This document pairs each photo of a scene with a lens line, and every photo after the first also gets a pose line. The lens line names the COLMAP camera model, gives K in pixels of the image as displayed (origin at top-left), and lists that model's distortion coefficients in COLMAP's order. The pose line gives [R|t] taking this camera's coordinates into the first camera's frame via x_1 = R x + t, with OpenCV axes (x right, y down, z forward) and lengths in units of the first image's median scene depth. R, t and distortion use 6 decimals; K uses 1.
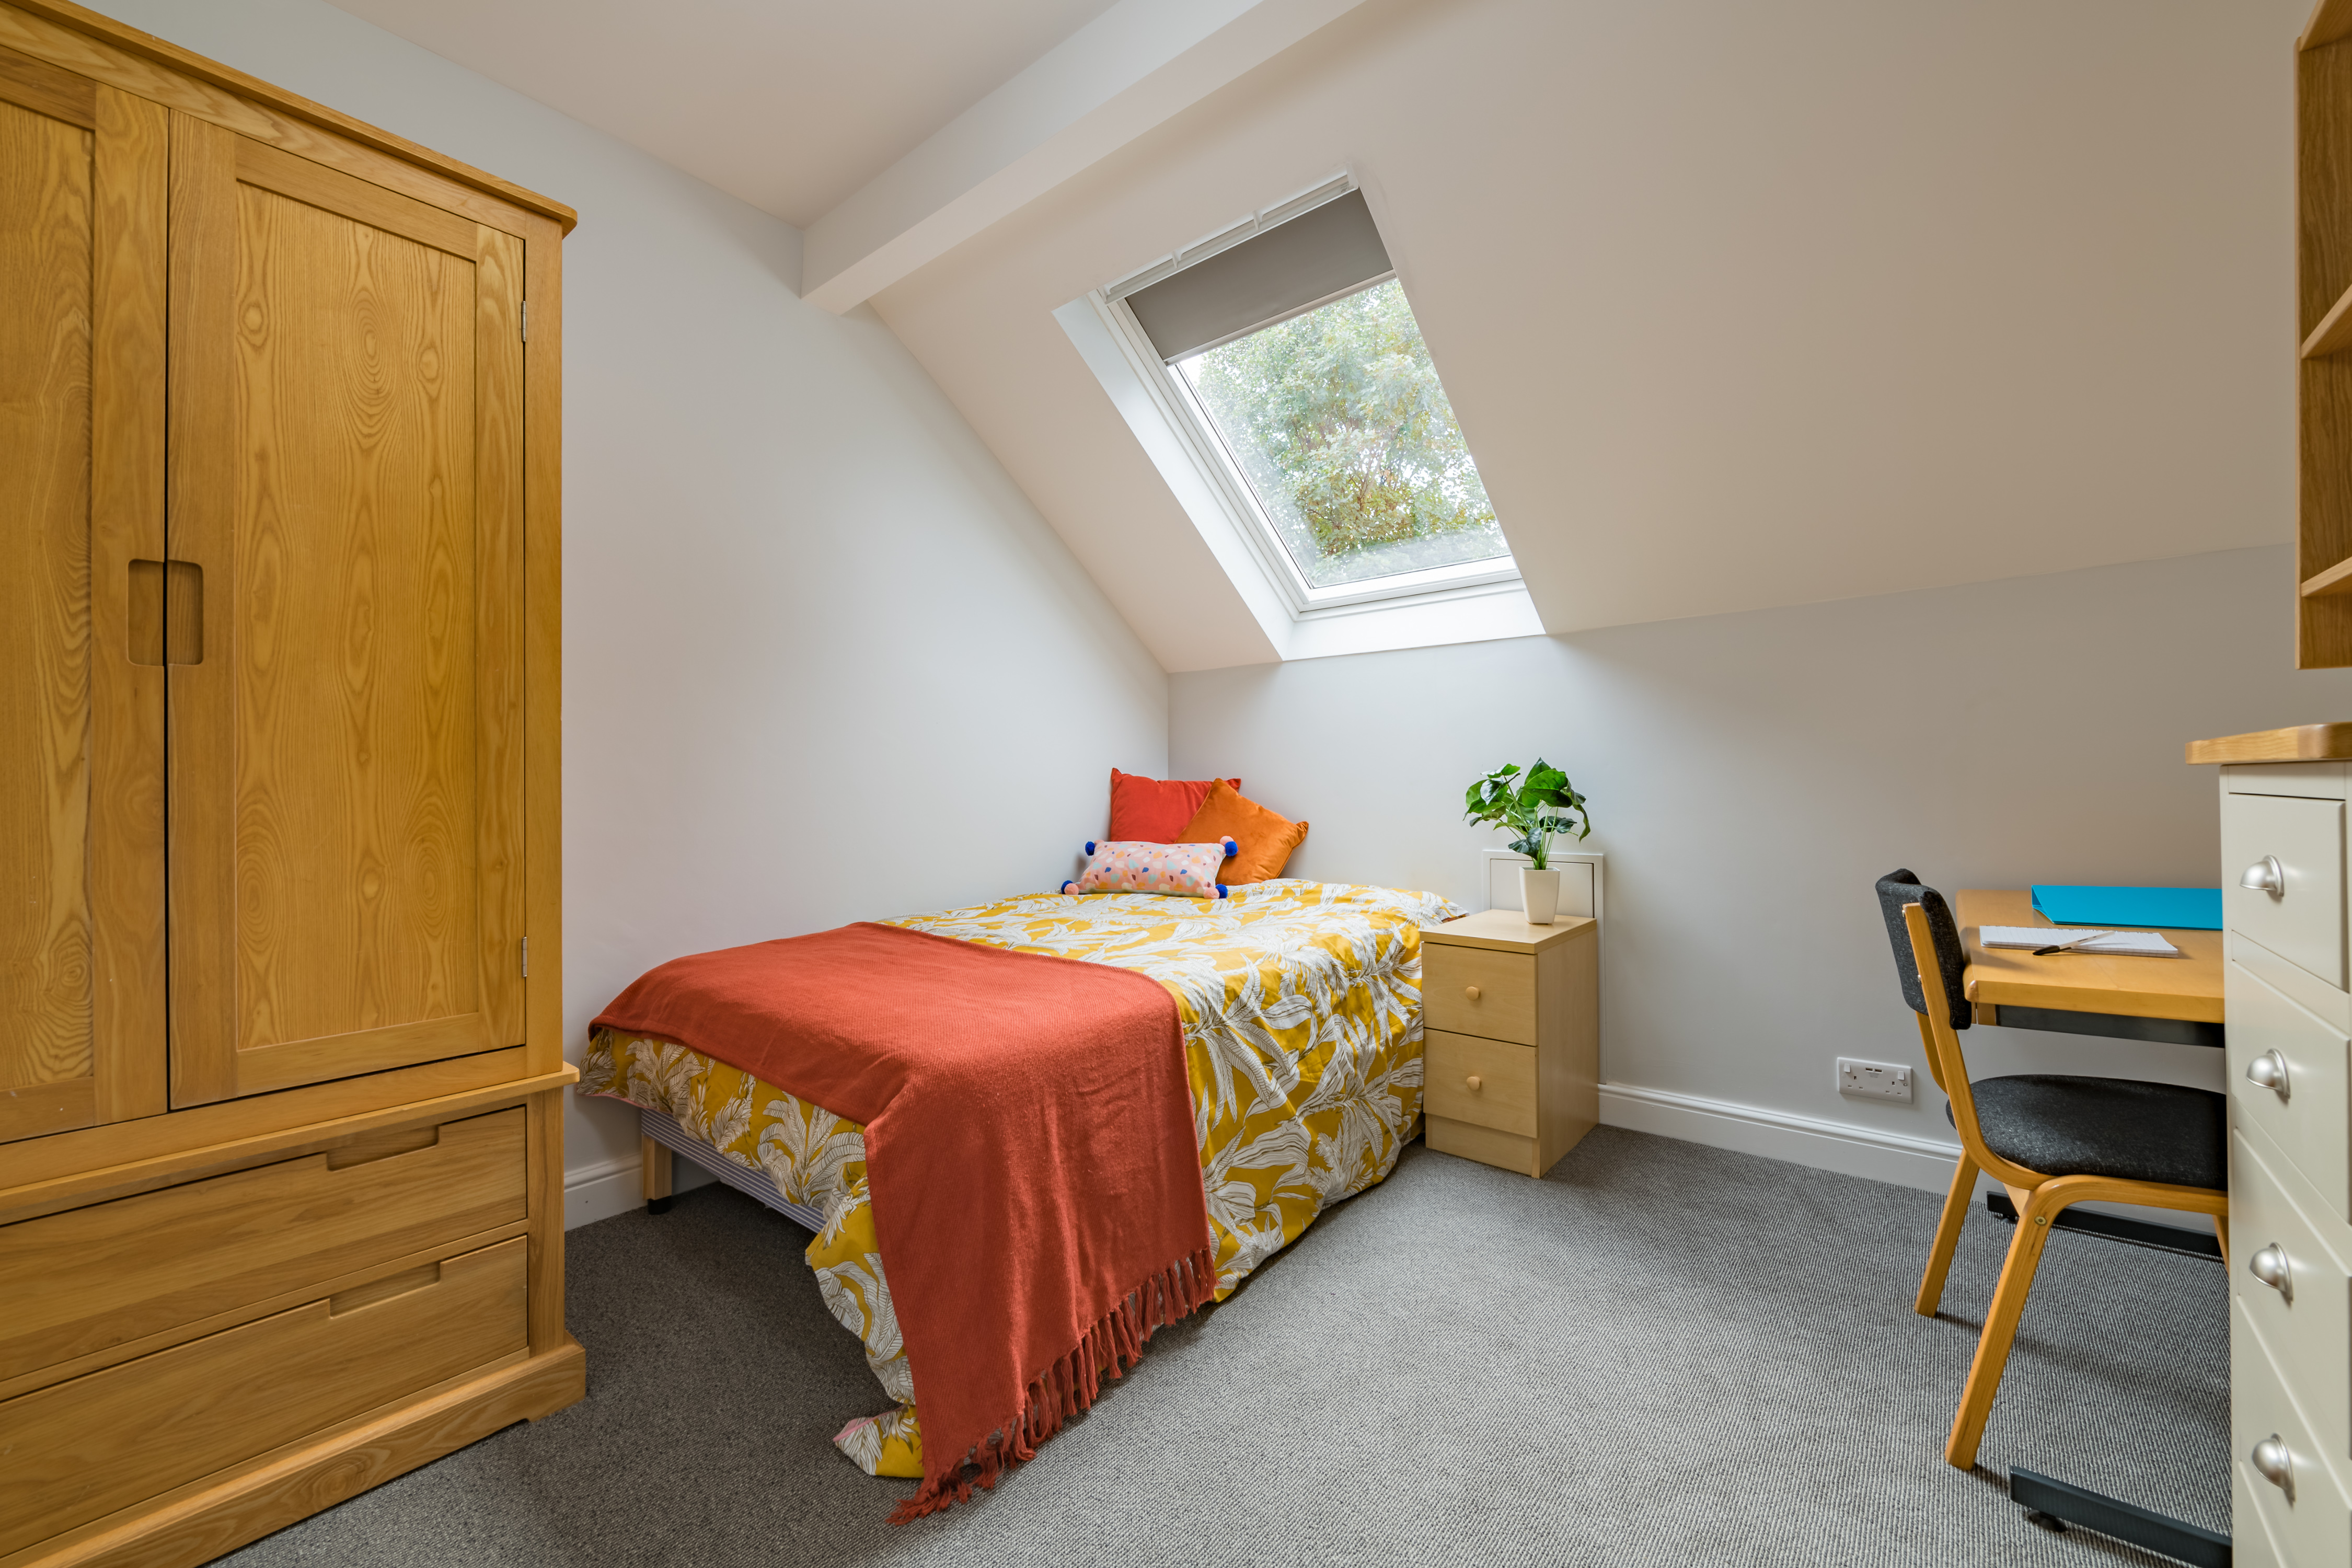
lens RADIAL K [[952.6, 0, 1179.7], [0, 952.6, 786.5], [0, 0, 1]] dist [0.002810, 0.000077]
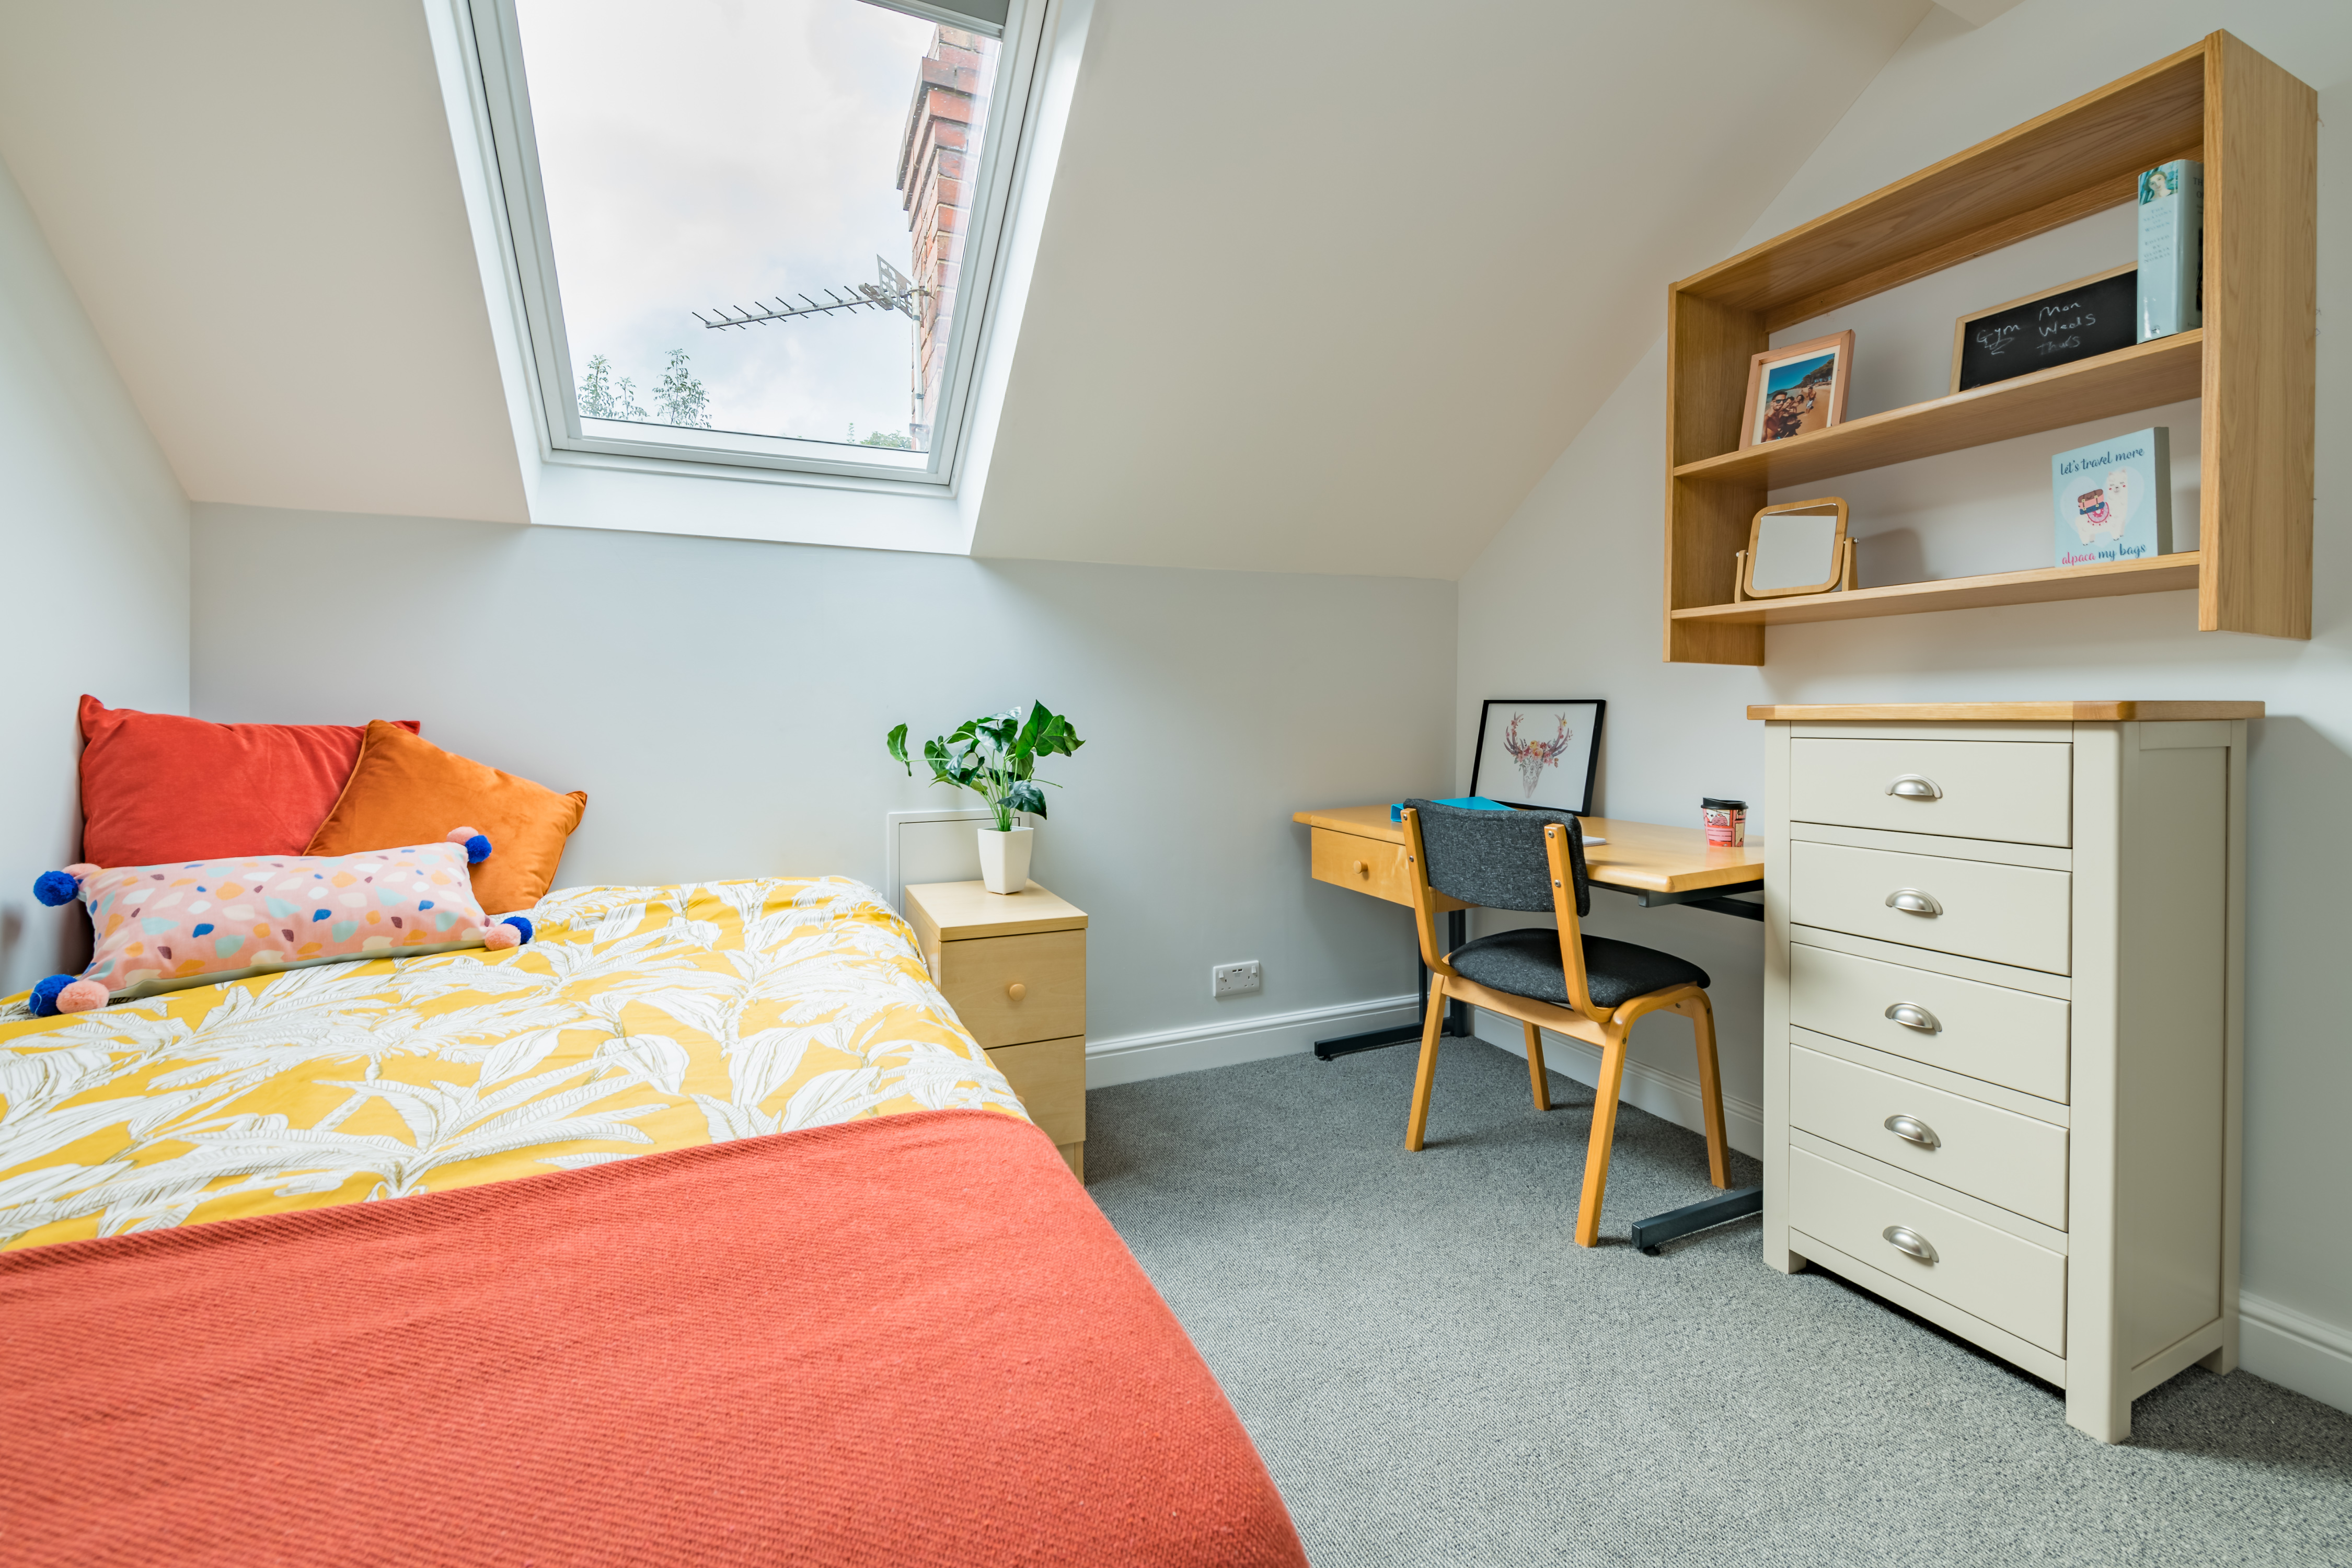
lens RADIAL K [[952.6, 0, 1177.4], [0, 952.6, 729.9], [0, 0, 1]] dist [0.002810, 0.000077]
pose [[0.434428, -0.004687, 0.900694, -0.368214], [0.000931, 0.999988, 0.004754, -0.007319], [-0.900706, -0.001227, 0.434428, 0.553203]]
